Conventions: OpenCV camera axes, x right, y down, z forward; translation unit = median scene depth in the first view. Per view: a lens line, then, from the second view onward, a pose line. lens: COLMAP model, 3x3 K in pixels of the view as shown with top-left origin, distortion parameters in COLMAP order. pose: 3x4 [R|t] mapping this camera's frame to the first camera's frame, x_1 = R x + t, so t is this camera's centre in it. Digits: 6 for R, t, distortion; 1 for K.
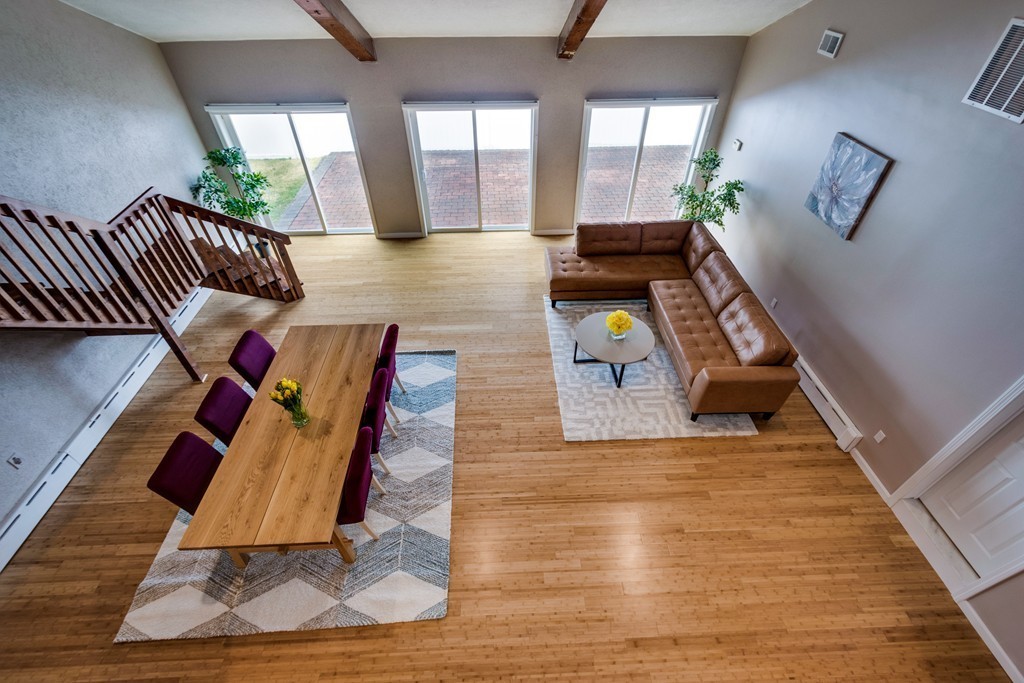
lens RADIAL K [[466.1, 0, 510.8], [0, 466.1, 334.9], [0, 0, 1]] dist [0.008729, -0.001367]
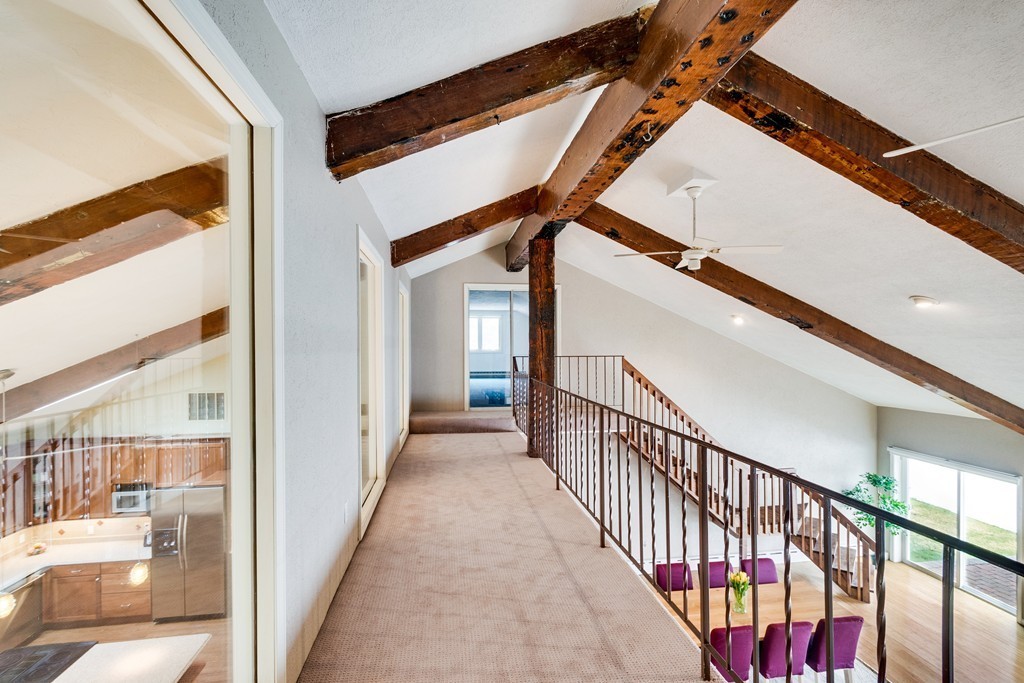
lens RADIAL K [[466.1, 0, 505.4], [0, 466.1, 339.4], [0, 0, 1]] dist [0.008729, -0.001367]
pose [[0.093616, 0.006826, -0.995585, 0.888573], [-0.648735, 0.758966, -0.055798, 0.096680], [0.755235, 0.651094, 0.075480, -0.197336]]
